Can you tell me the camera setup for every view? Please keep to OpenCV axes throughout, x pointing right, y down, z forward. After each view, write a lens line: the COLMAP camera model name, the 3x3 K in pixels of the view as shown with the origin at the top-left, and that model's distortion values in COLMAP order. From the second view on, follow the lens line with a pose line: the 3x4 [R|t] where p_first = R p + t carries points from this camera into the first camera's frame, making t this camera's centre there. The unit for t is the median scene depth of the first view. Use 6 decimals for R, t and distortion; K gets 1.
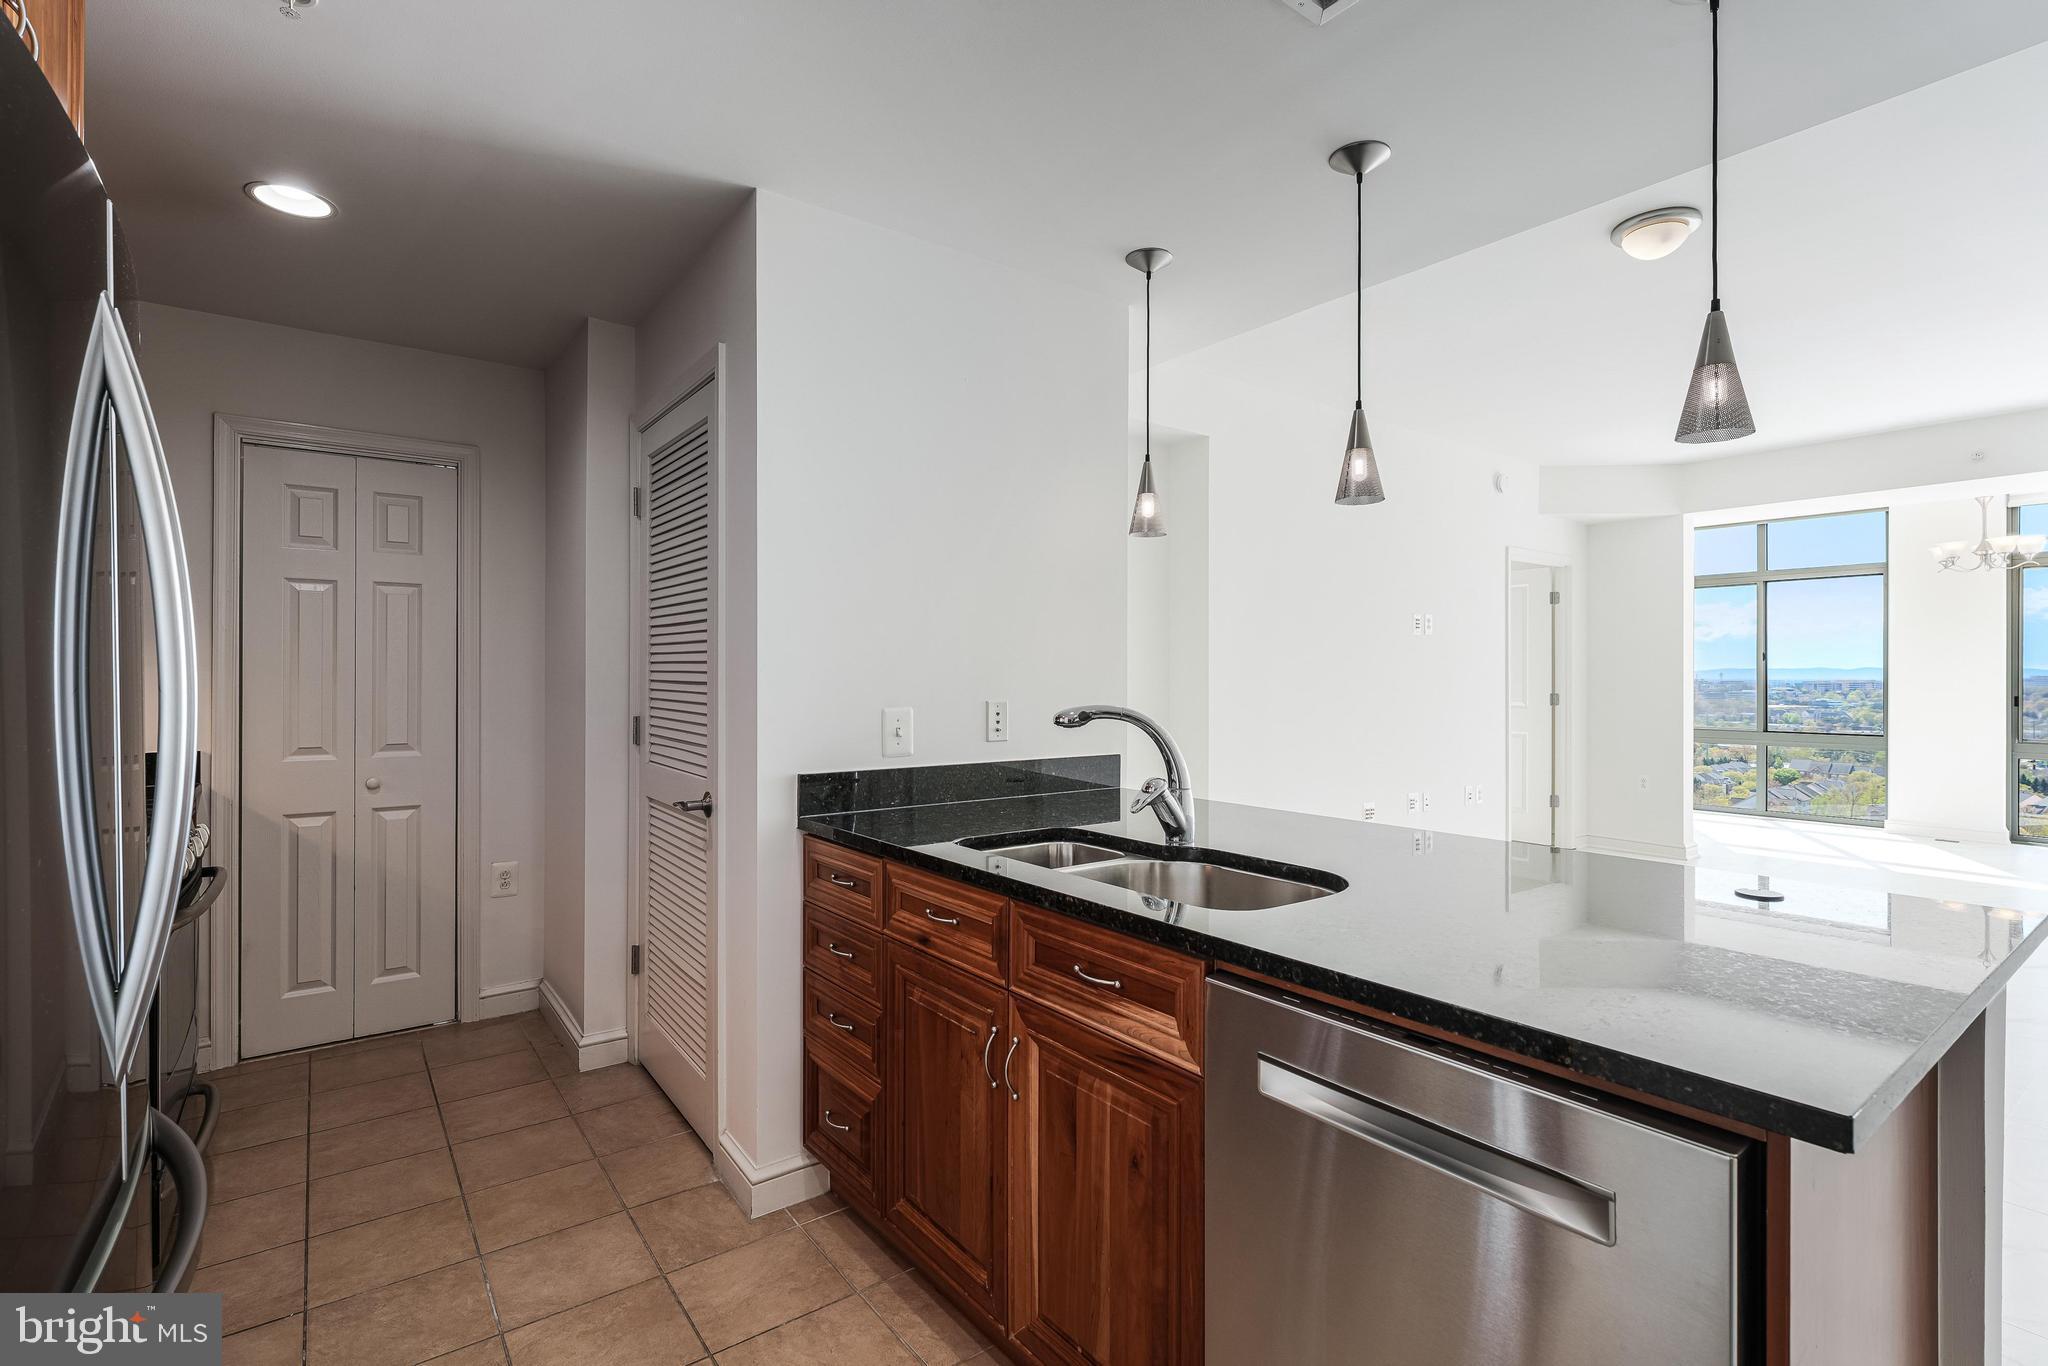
lens RADIAL K [[954.2, 0, 1024.5], [0, 954.2, 671.3], [0, 0, 1]] dist [-0.004797, 0.000783]
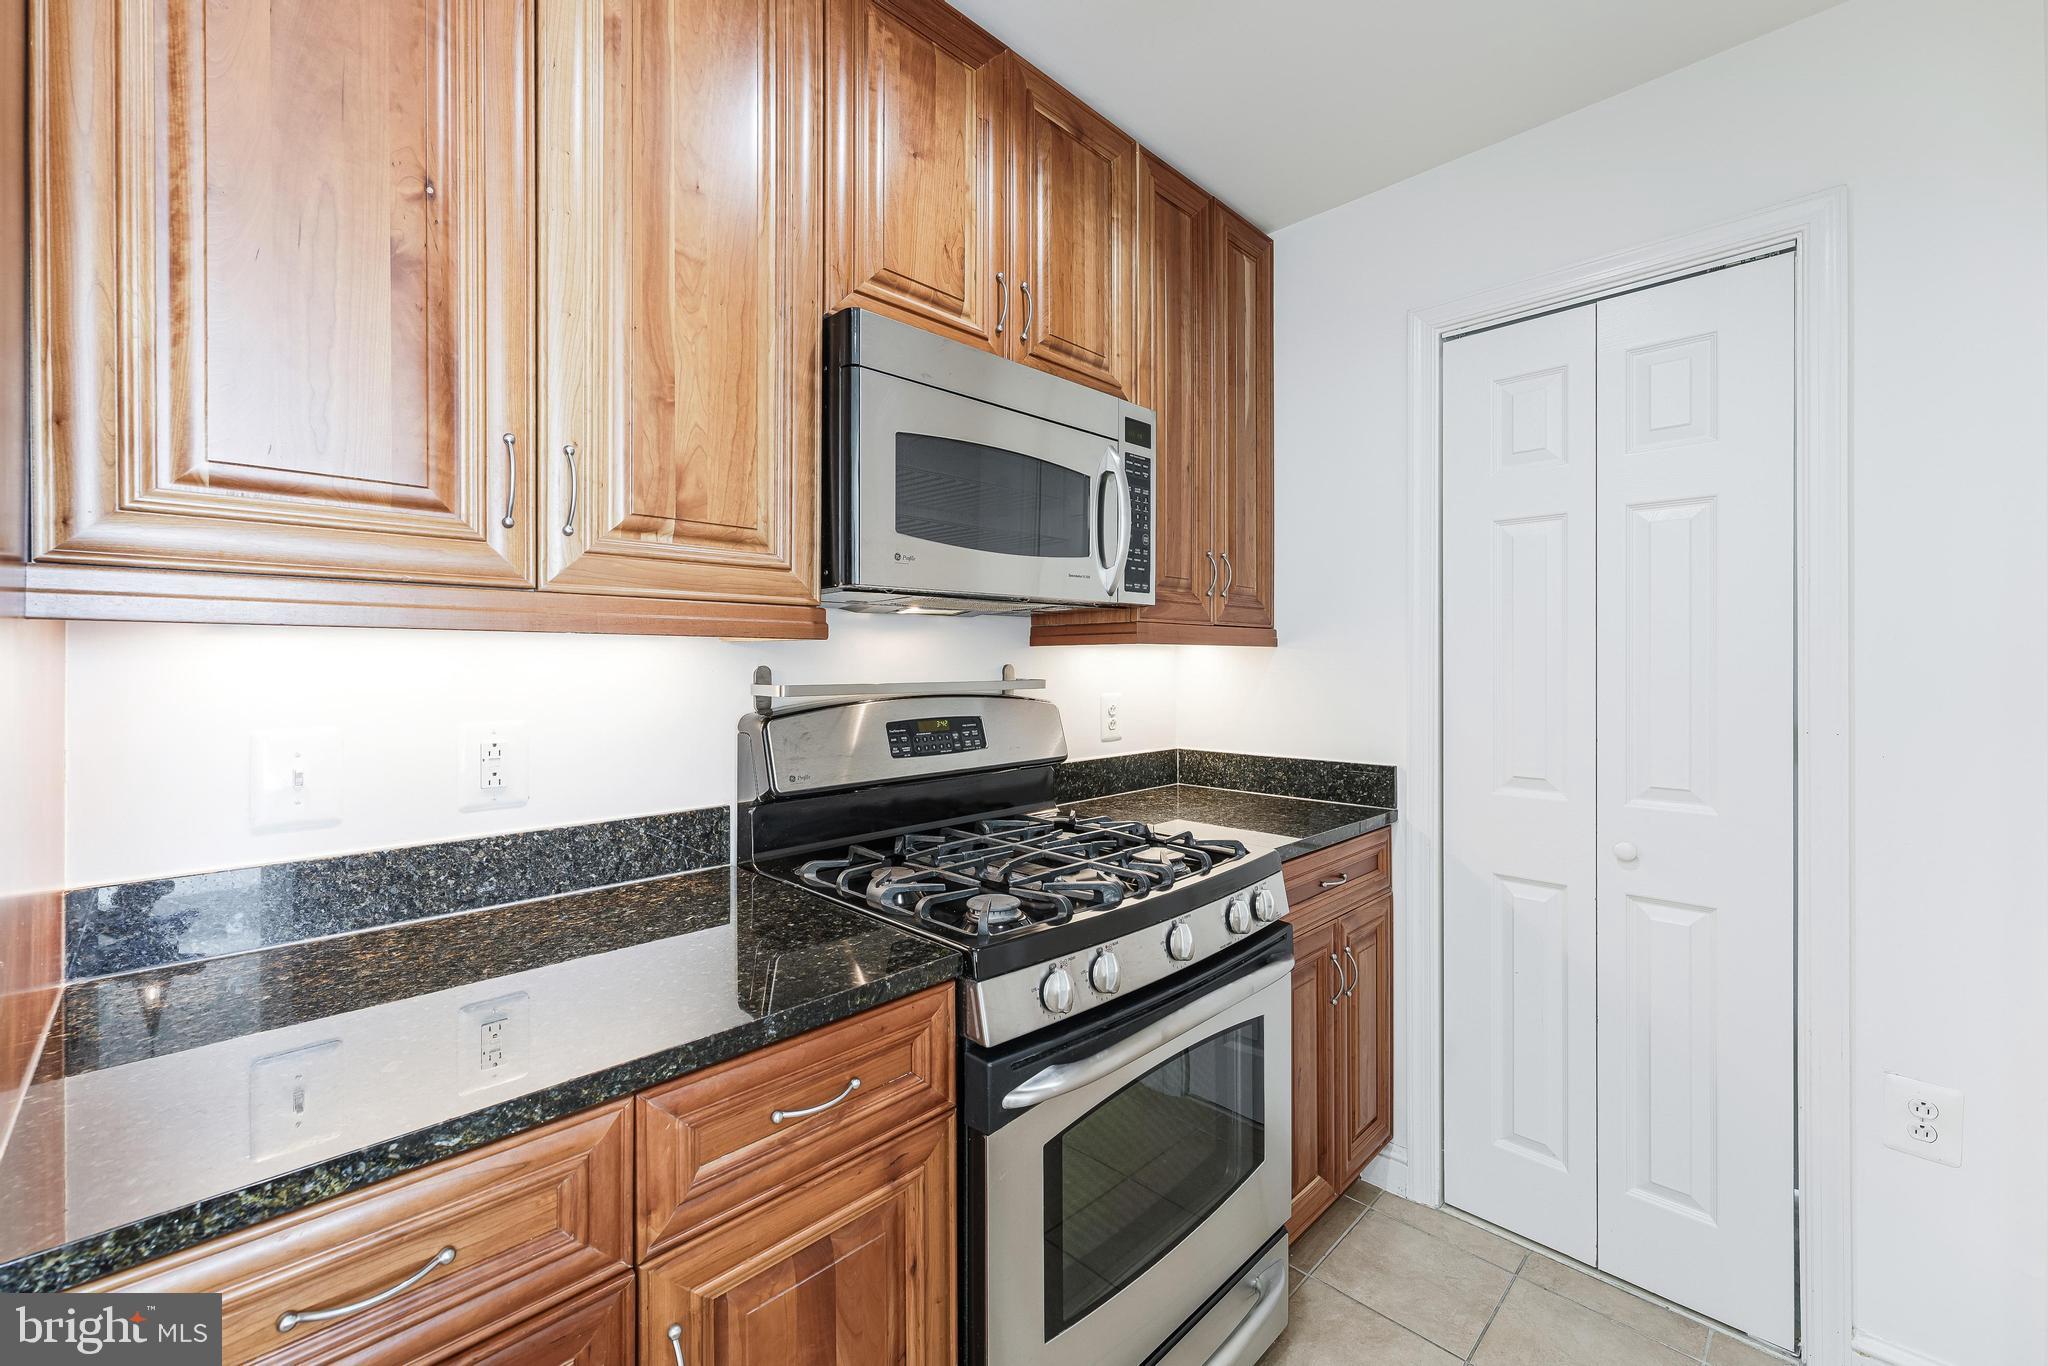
lens RADIAL K [[826.5, 0, 1025.2], [0, 826.5, 666.2], [0, 0, 1]] dist [-0.000012, 0.001355]
pose [[0.138953, 0.001366, -0.990298, -0.244417], [0.005251, 0.999984, 0.002116, 0.001843], [0.990285, -0.005494, 0.138944, 0.588467]]
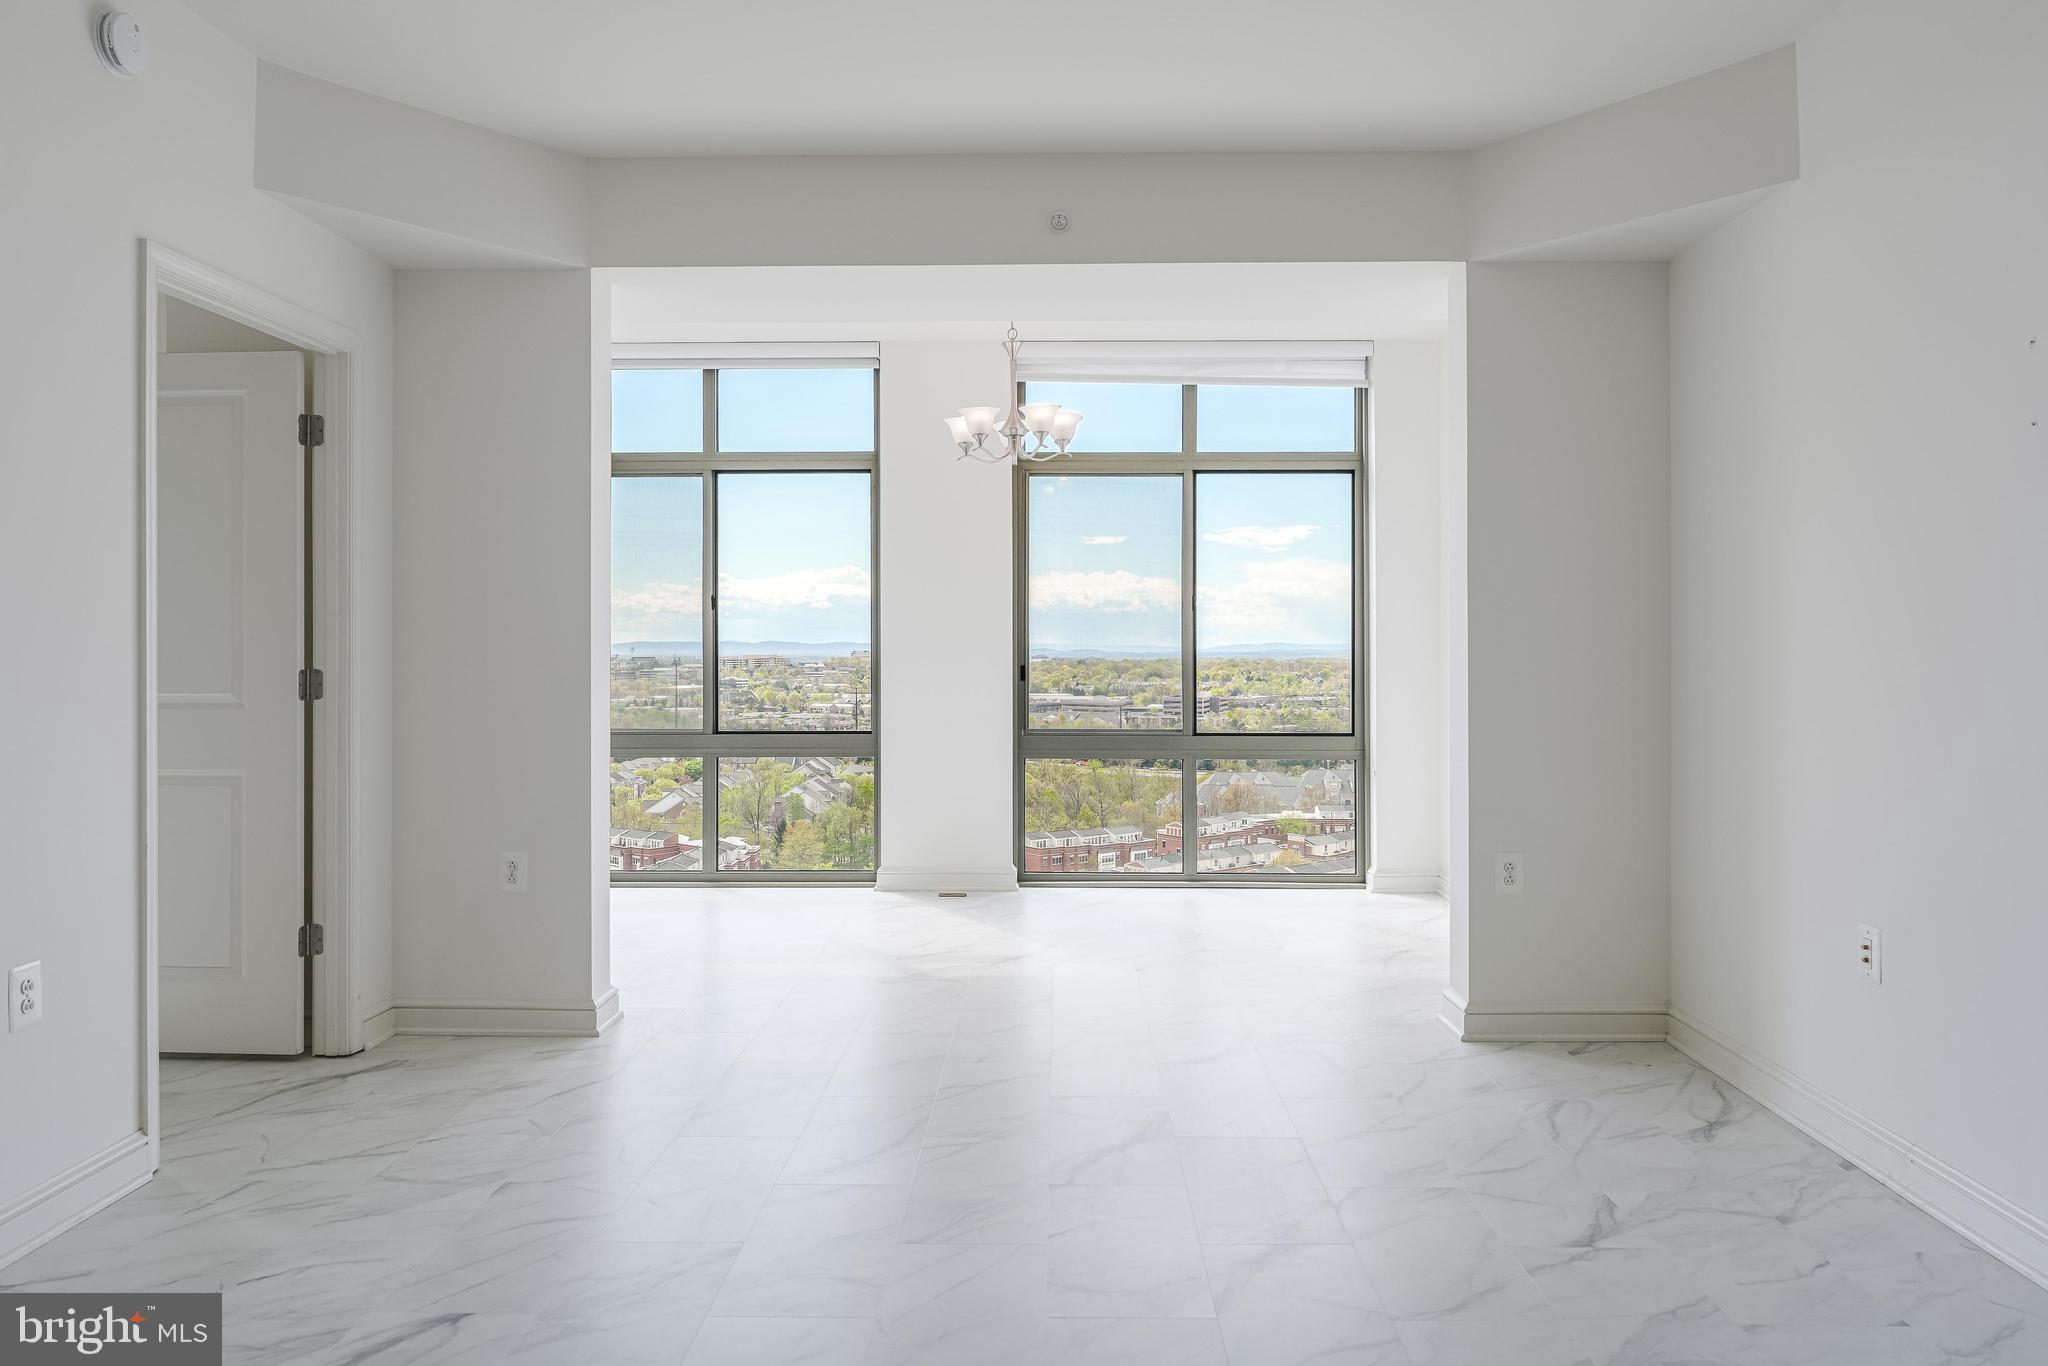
lens RADIAL K [[1382.6, 0, 1028.1], [0, 1382.6, 664.9], [0, 0, 1]] dist [-0.006926, -0.011180]
pose [[0.612511, -0.009851, 0.790400, 0.611068], [-0.001401, 0.999907, 0.013548, 0.027372], [-0.790460, -0.009405, 0.612441, 0.883392]]
